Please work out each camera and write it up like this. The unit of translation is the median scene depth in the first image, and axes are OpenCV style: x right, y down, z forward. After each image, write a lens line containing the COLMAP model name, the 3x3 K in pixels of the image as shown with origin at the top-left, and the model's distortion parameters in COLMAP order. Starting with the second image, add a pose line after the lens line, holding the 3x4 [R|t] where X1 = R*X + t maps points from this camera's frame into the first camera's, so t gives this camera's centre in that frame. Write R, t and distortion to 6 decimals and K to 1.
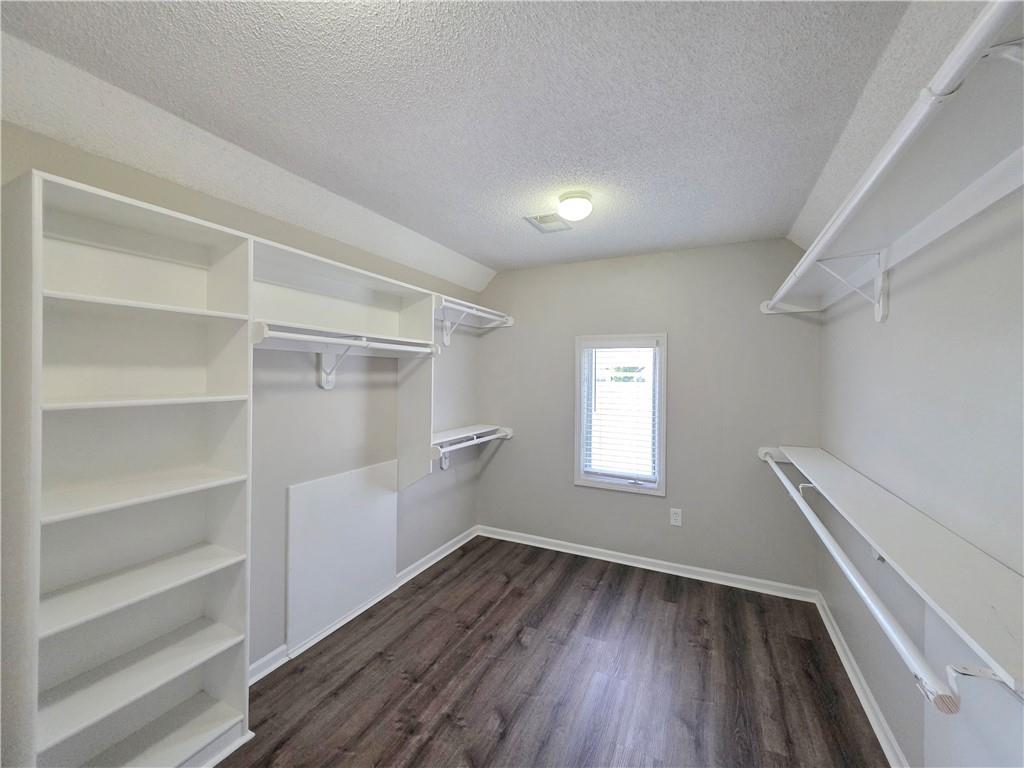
lens RADIAL K [[411.1, 0, 514.2], [0, 411.1, 380.7], [0, 0, 1]] dist [0.008415, -0.000314]
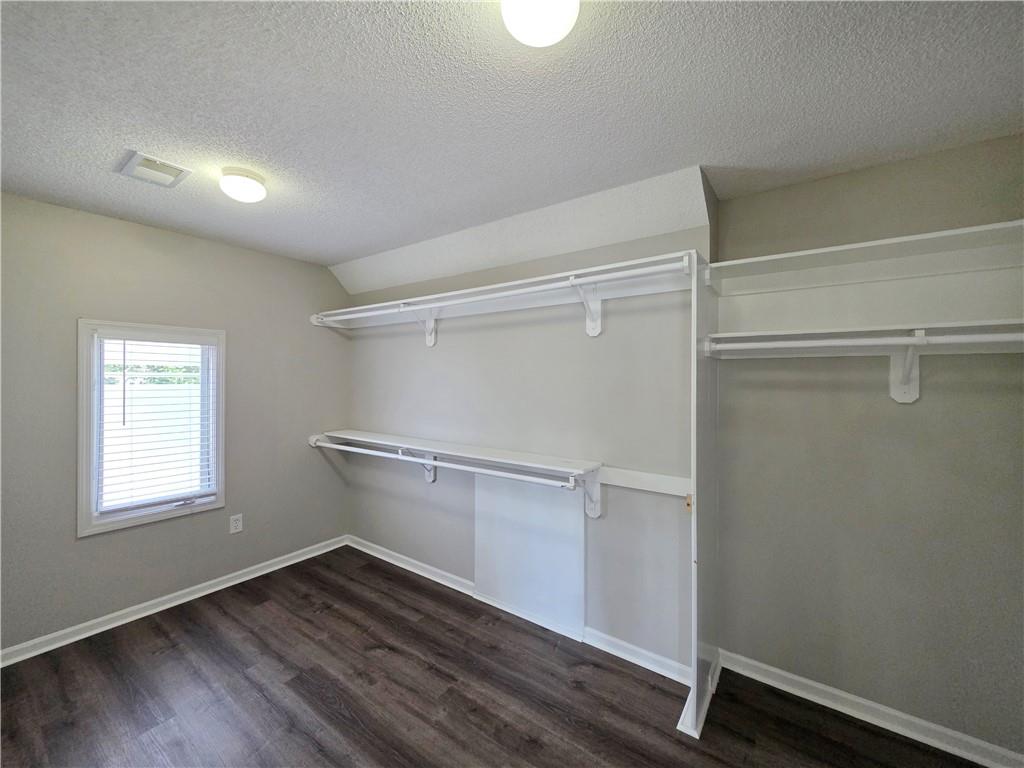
lens RADIAL K [[411.1, 0, 512.2], [0, 411.1, 379.3], [0, 0, 1]] dist [0.008415, -0.000314]
pose [[0.185960, -0.012894, 0.982473, -0.475544], [0.006191, 0.999909, 0.011951, -0.014031], [-0.982538, 0.003860, 0.186023, 0.210542]]
